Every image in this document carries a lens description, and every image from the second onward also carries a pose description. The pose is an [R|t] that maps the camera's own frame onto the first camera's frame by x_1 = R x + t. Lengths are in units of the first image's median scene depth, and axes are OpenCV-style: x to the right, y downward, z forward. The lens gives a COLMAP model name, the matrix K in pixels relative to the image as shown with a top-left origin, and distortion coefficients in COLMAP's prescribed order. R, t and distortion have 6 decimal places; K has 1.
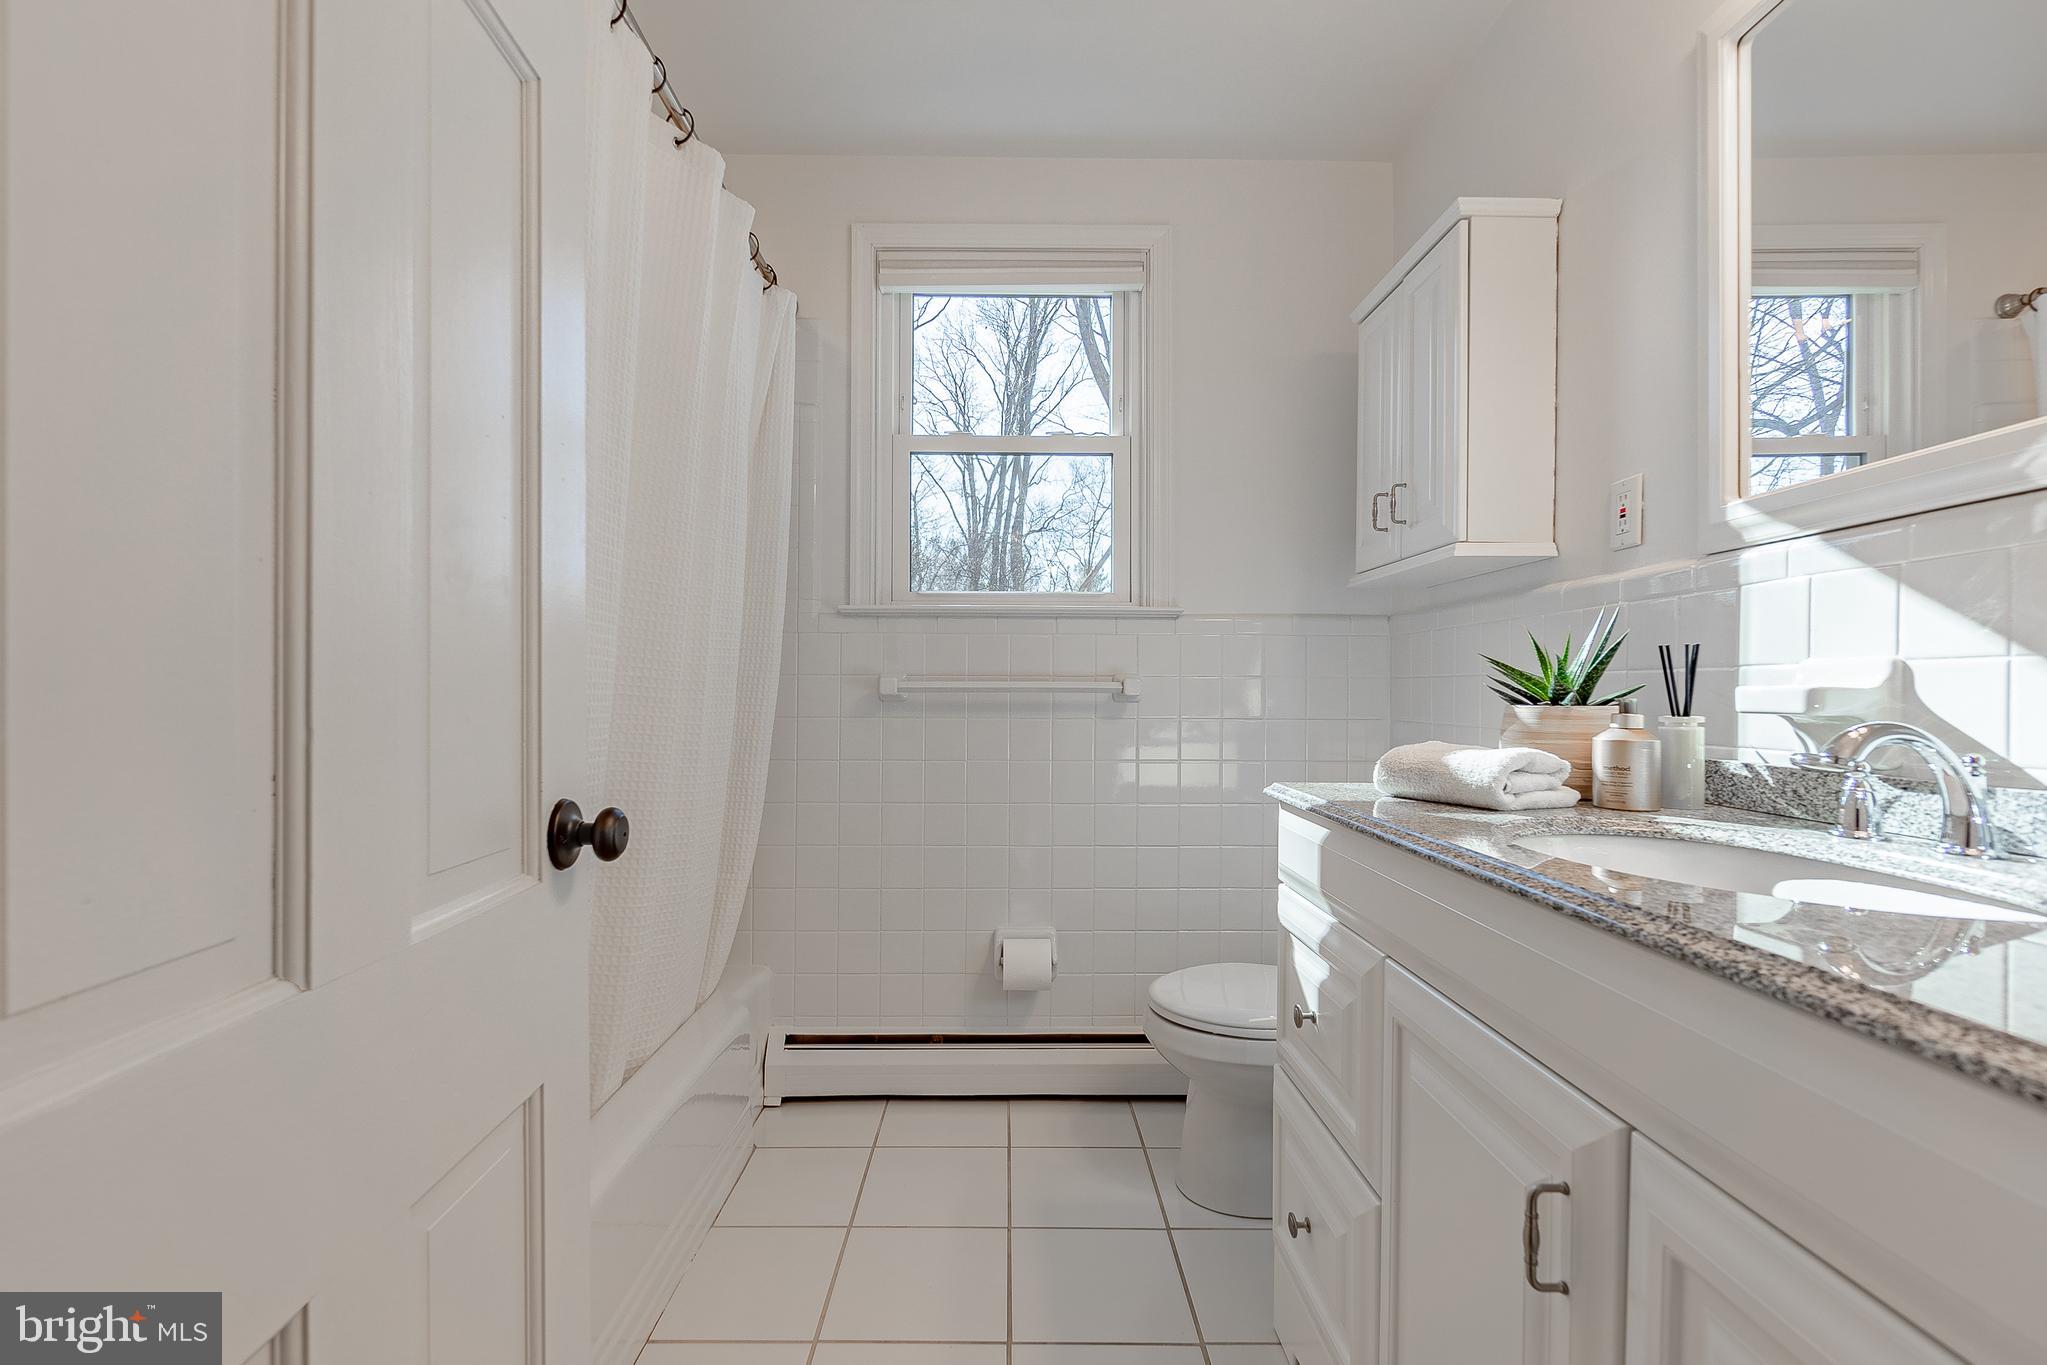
lens RADIAL K [[906.0, 0, 1022.6], [0, 906.0, 688.1], [0, 0, 1]] dist [0.010375, 0.000202]
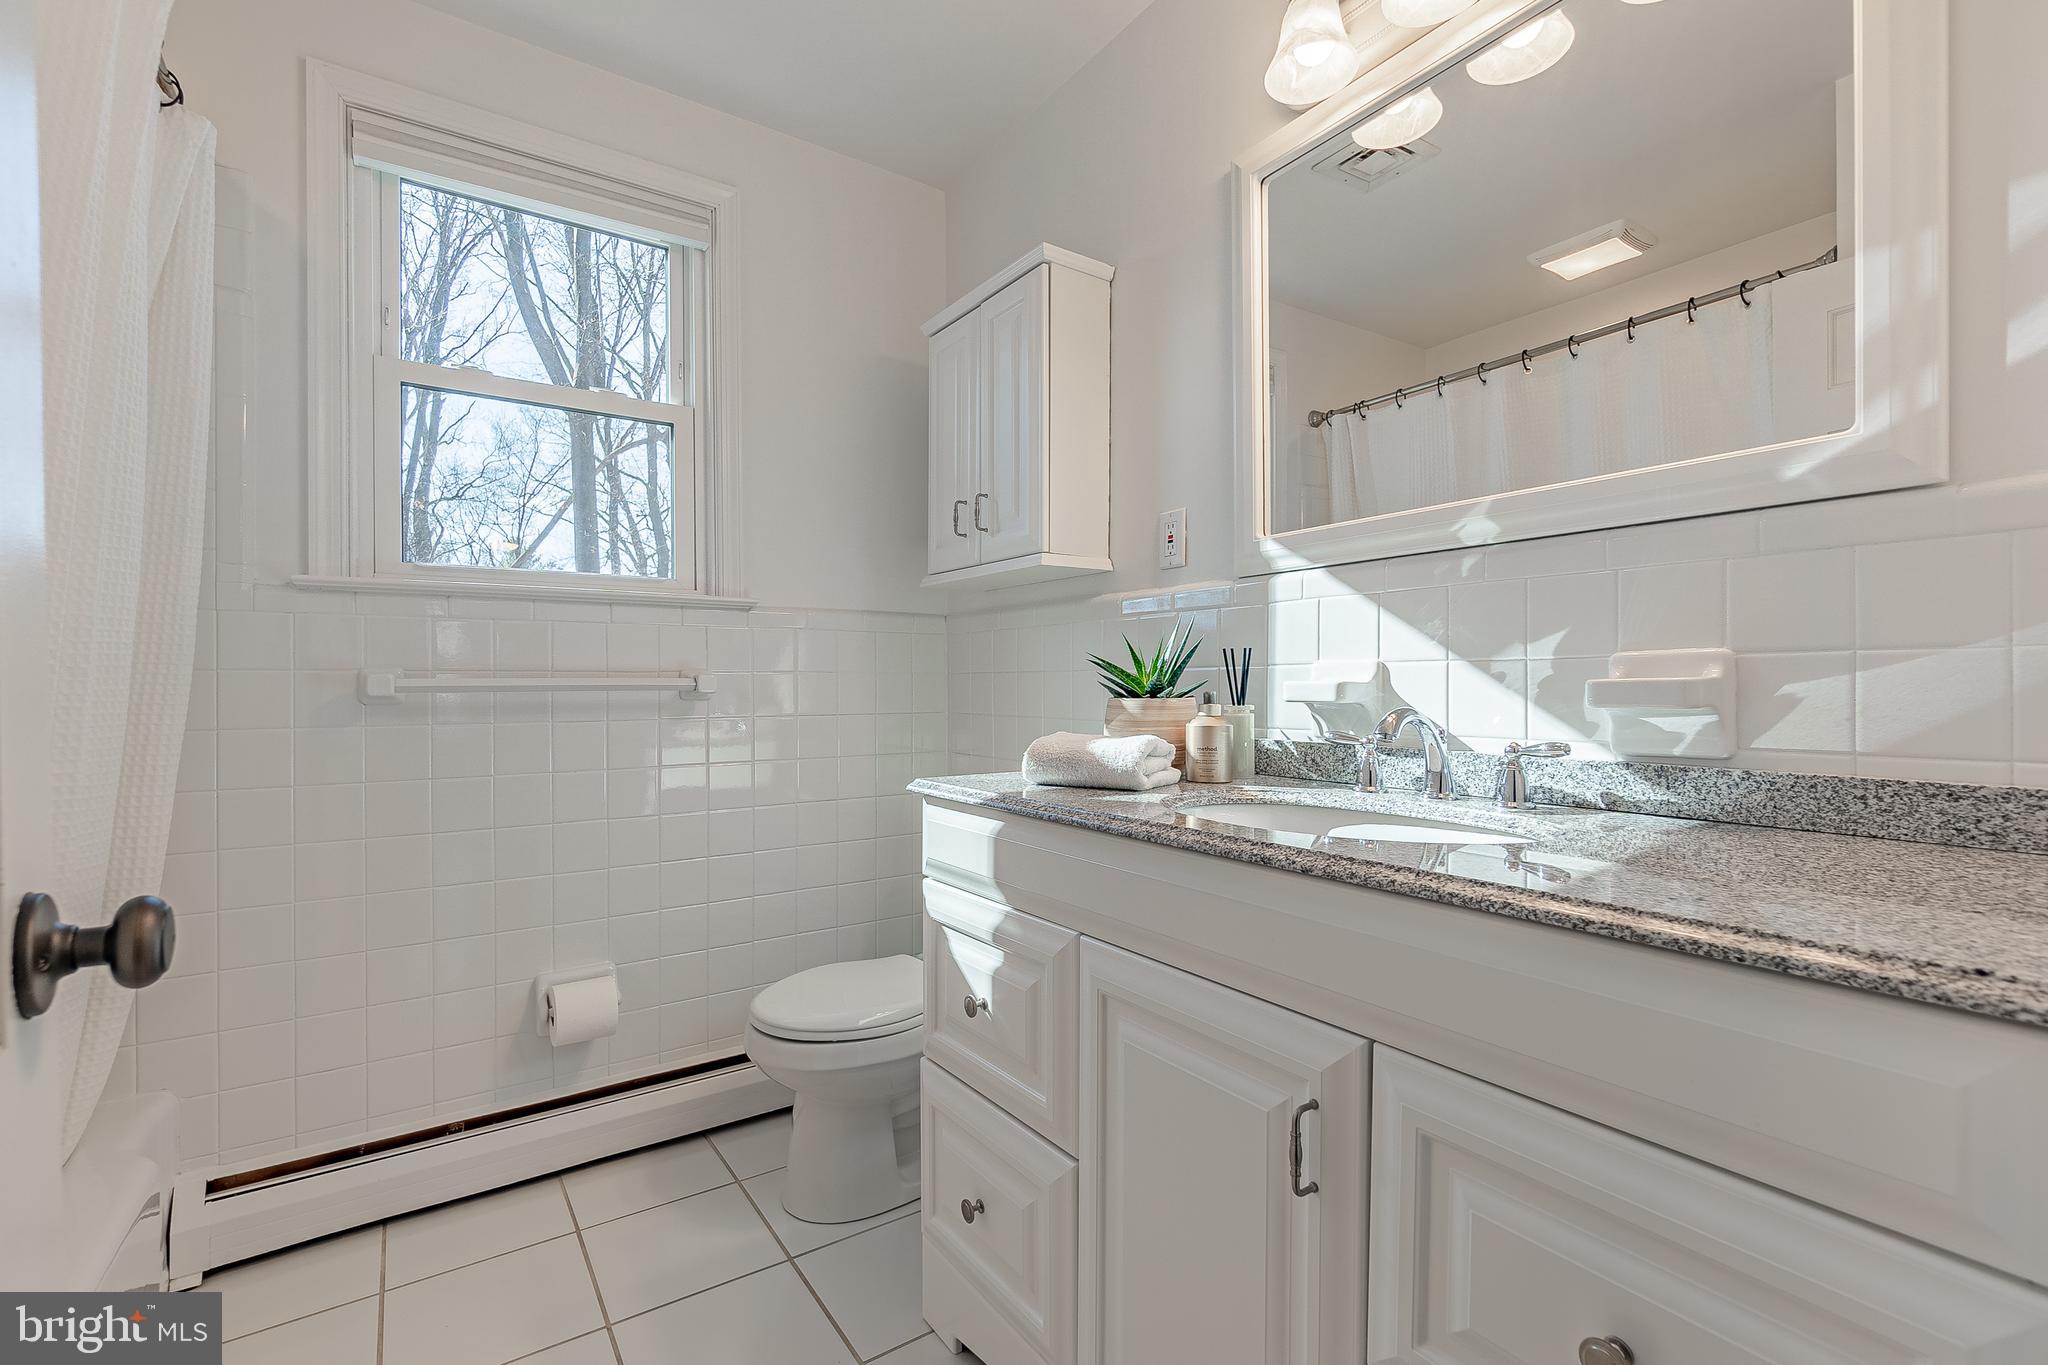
lens RADIAL K [[896.0, 0, 1020.1], [0, 896.0, 688.7], [0, 0, 1]] dist [-0.000491, -0.000208]
pose [[0.833328, -0.009762, 0.552693, -0.192697], [0.005739, 0.999943, 0.009009, -0.004192], [-0.552750, -0.004336, 0.833336, 0.125560]]
